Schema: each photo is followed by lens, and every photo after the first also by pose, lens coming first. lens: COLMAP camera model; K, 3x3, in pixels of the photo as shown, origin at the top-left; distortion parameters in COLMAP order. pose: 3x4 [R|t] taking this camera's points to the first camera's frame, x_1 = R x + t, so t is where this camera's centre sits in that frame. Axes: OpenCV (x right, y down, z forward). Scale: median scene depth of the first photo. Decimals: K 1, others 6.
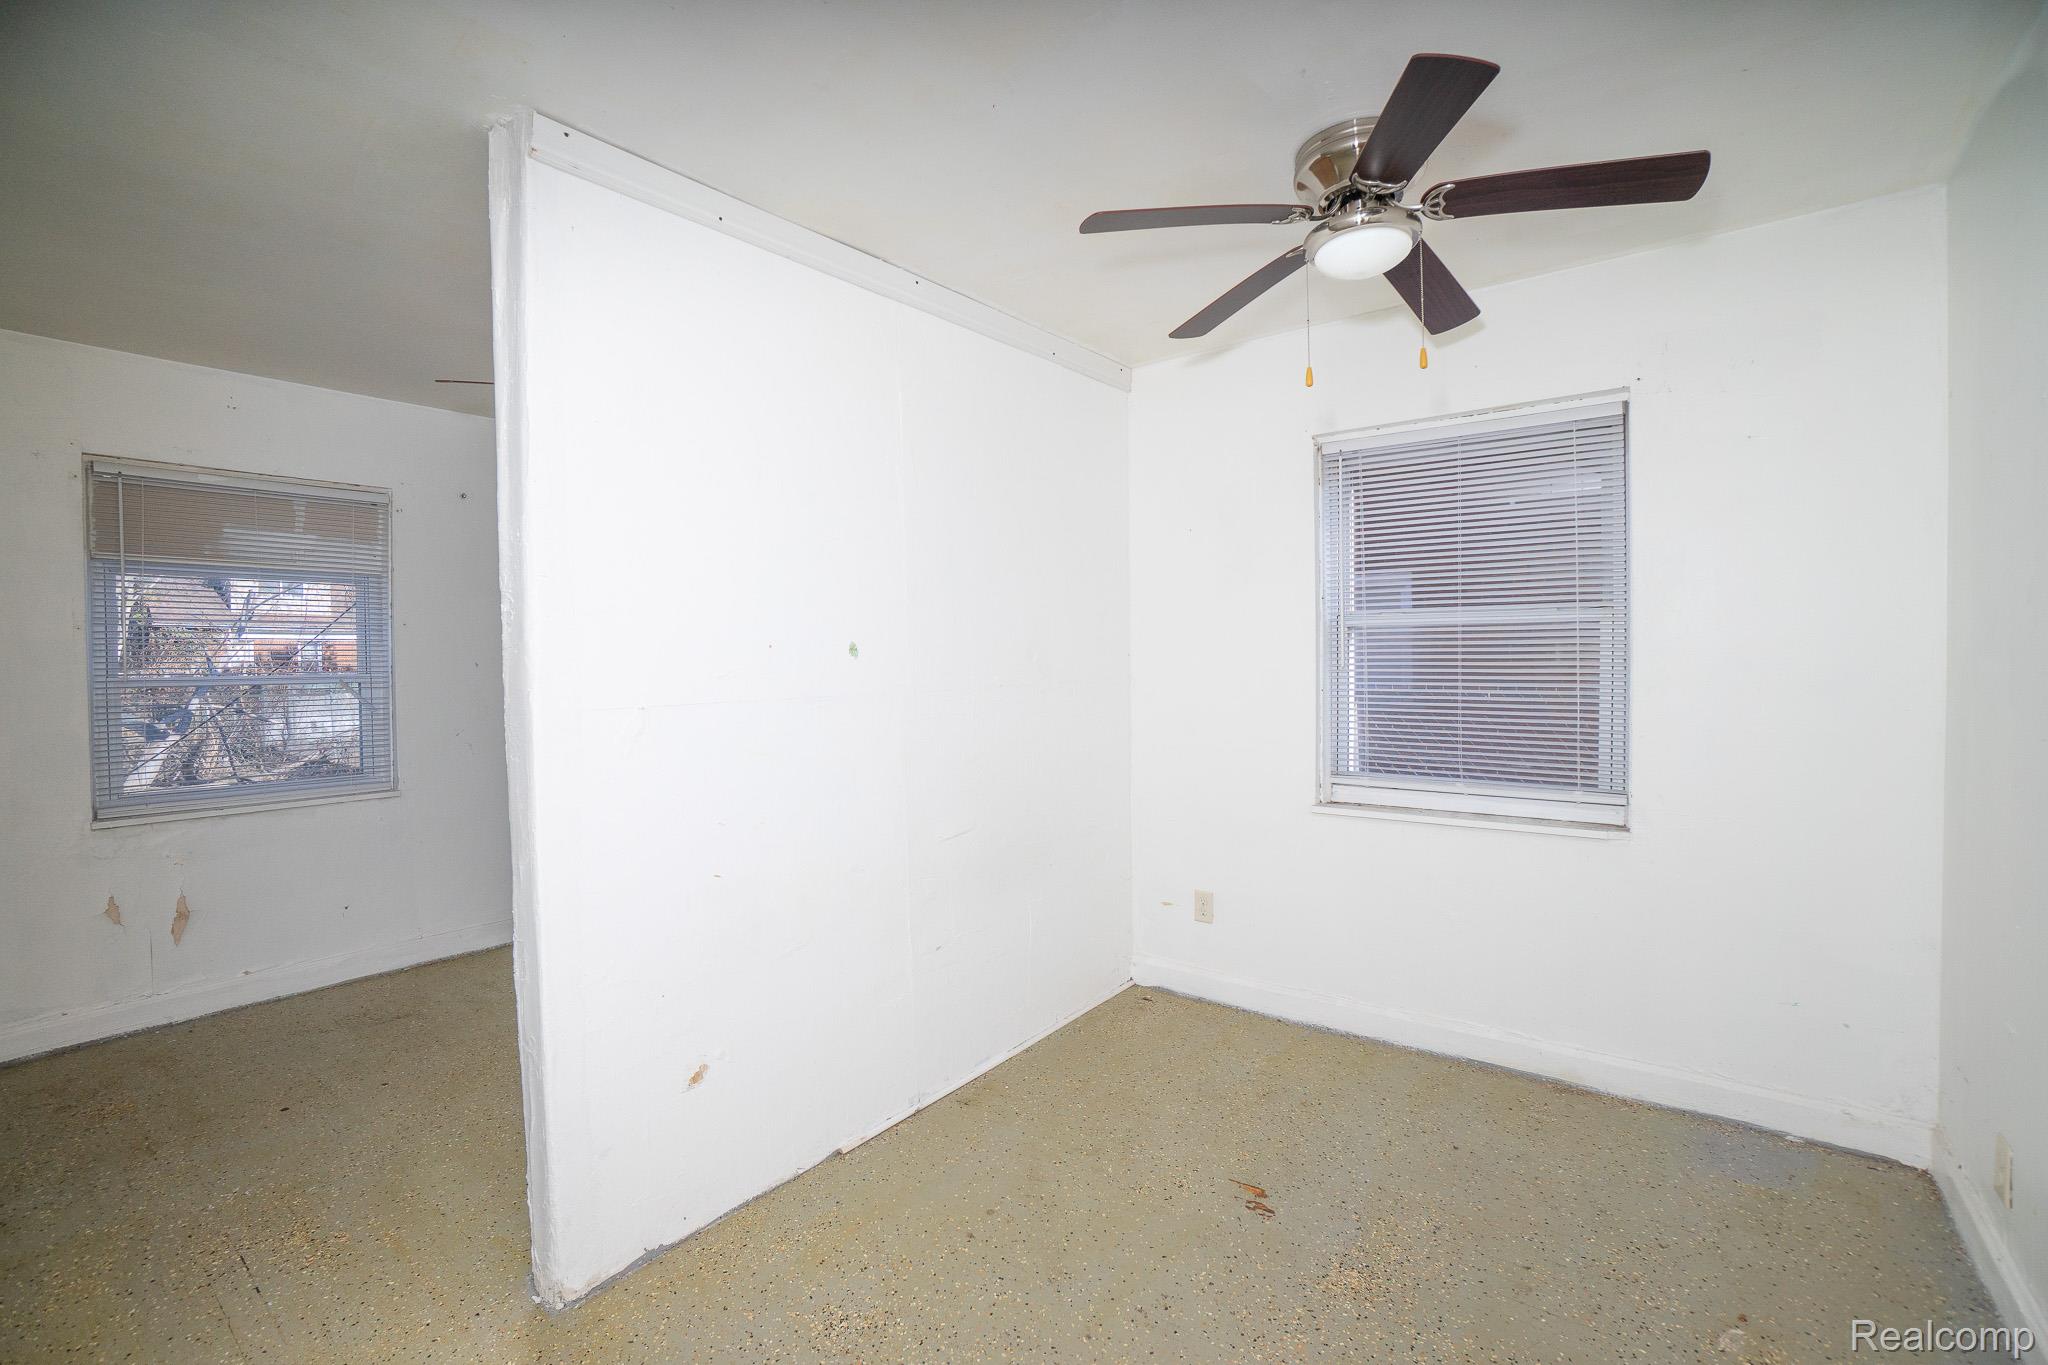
lens RADIAL K [[944.6, 0, 1031.2], [0, 944.6, 677.7], [0, 0, 1]] dist [-0.017581, 0.006241]
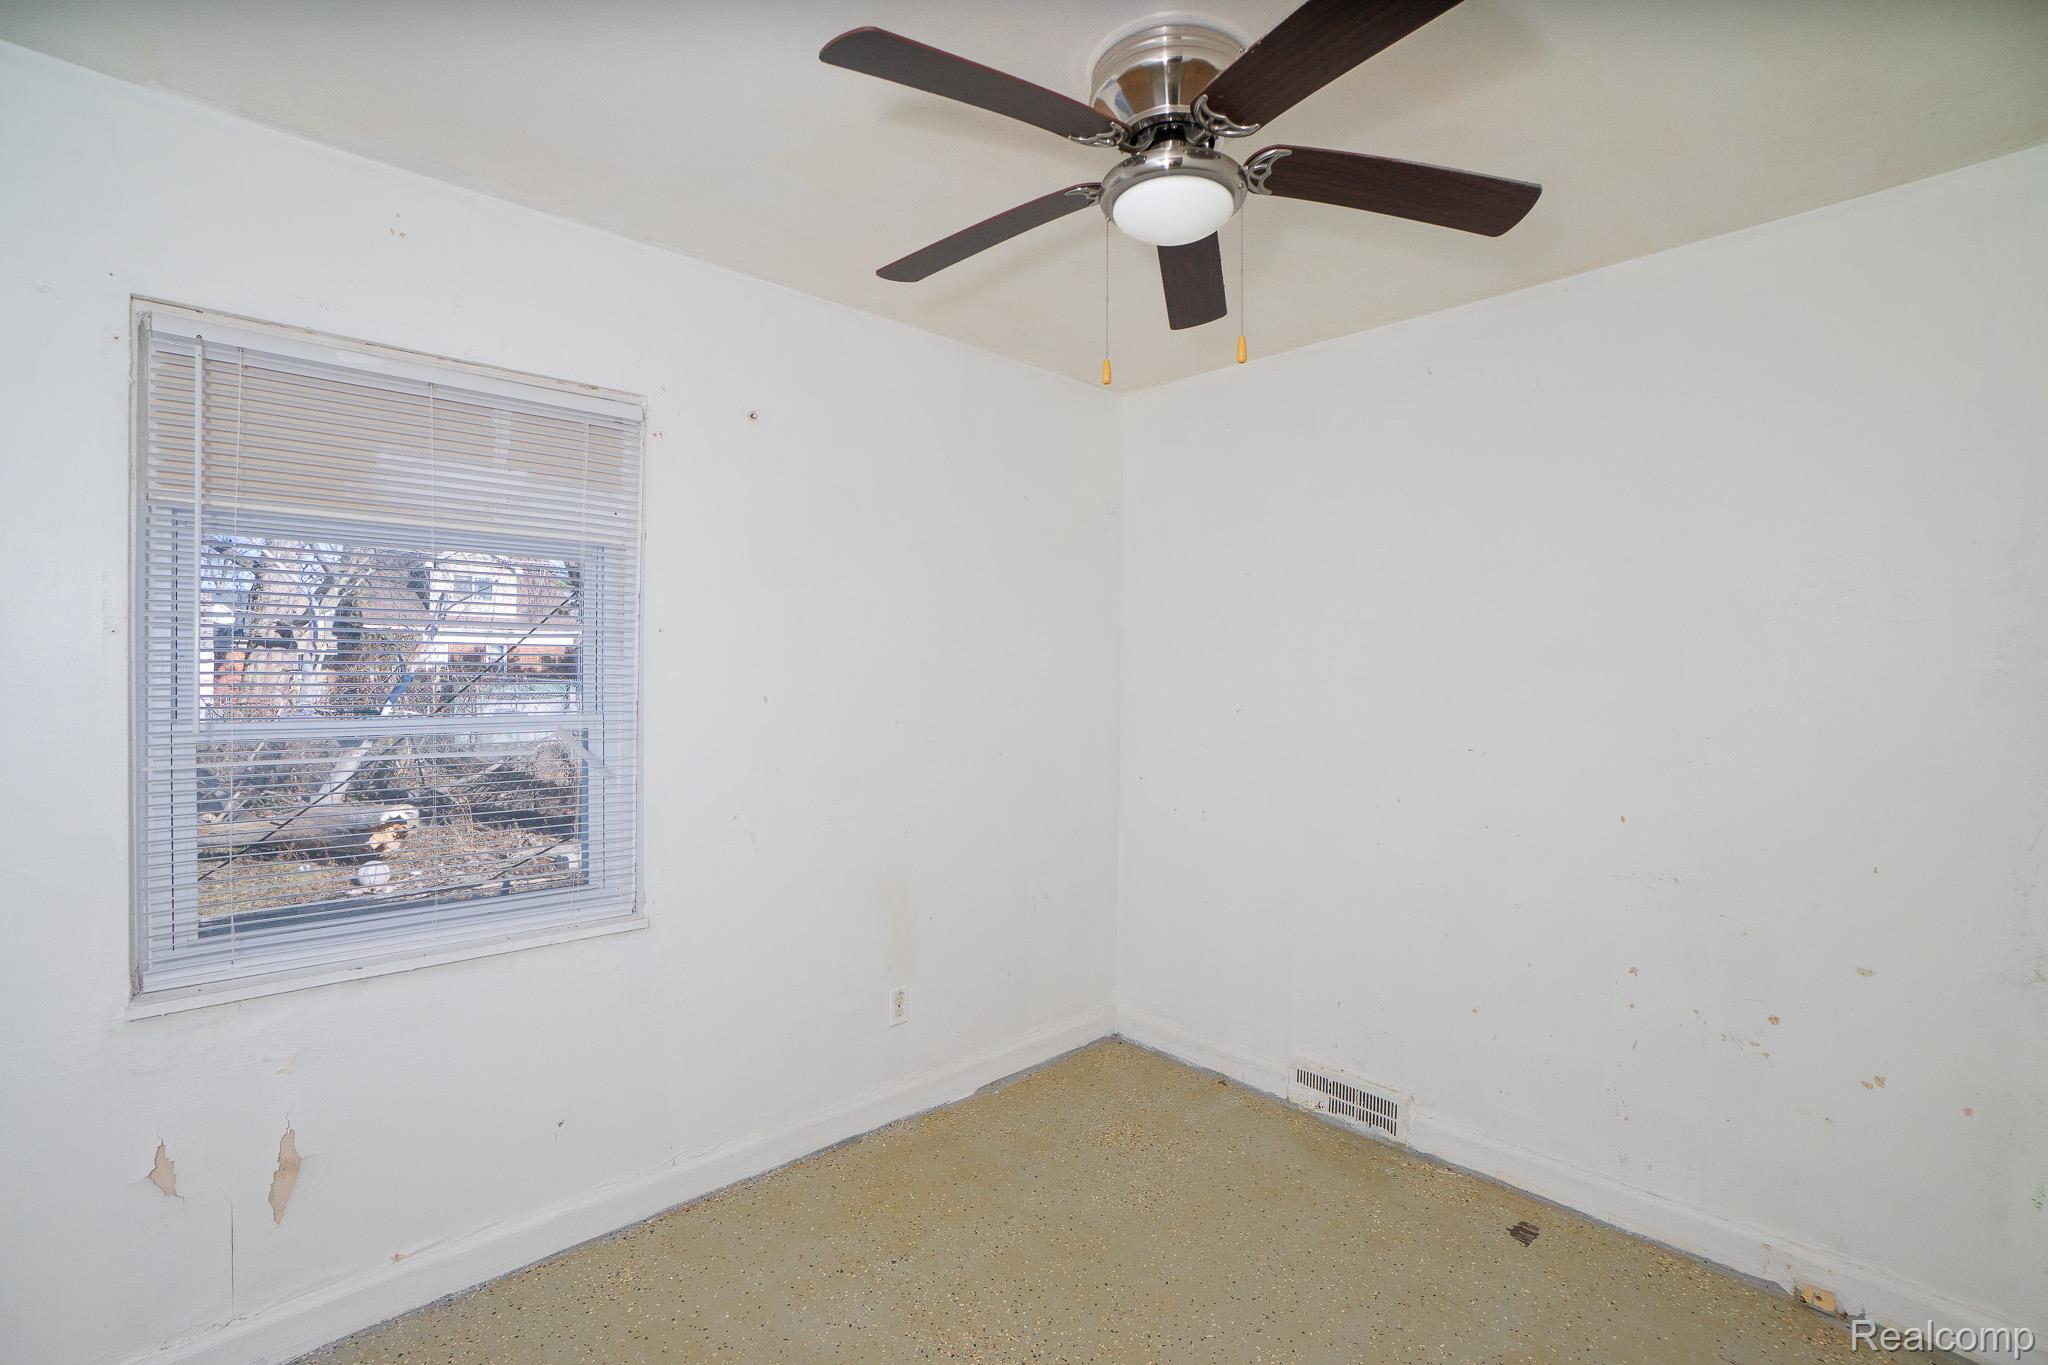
lens RADIAL K [[944.6, 0, 1019.1], [0, 944.6, 673.2], [0, 0, 1]] dist [-0.017581, 0.006241]
pose [[0.989043, 0.016312, -0.146727, -0.398815], [-0.018260, 0.999762, -0.011937, -0.029651], [0.146497, 0.014486, 0.989105, 0.501569]]
